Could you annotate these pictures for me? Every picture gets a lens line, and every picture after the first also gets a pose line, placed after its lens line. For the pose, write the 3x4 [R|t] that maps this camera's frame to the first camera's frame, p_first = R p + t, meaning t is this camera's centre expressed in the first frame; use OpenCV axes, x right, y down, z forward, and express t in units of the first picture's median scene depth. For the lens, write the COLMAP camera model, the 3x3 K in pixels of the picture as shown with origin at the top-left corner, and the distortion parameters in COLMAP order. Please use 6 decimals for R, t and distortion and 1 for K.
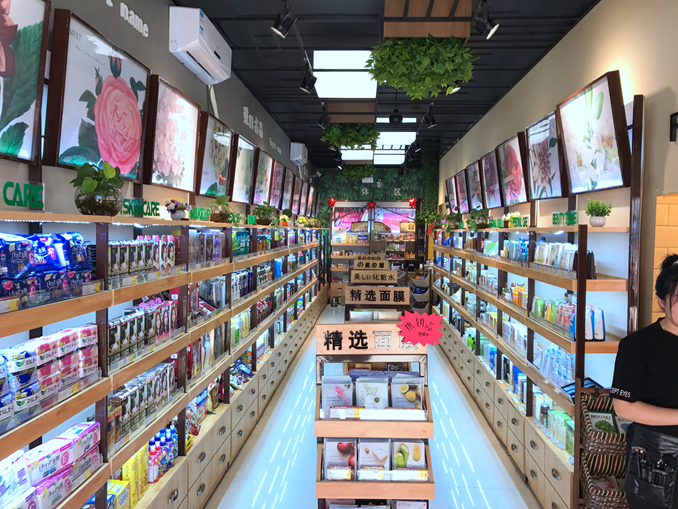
lens RADIAL K [[555.7, 0, 339.0], [0, 555.7, 254.5], [0, 0, 1]] dist [0.013245, 0.006899]
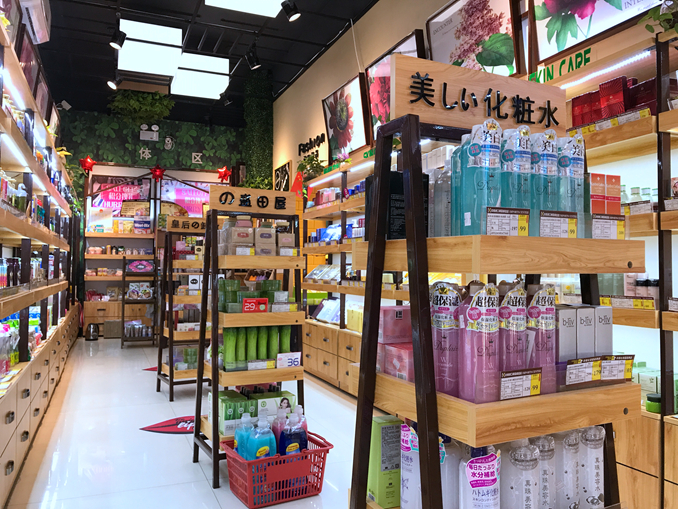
lens RADIAL K [[559.9, 0, 335.5], [0, 559.9, 250.6], [0, 0, 1]] dist [0.058506, -0.068063]
pose [[0.902351, 0.007129, 0.430944, -0.033016], [0.024213, 0.997446, -0.067201, 0.044861], [-0.430322, 0.071073, 0.899873, 0.345944]]
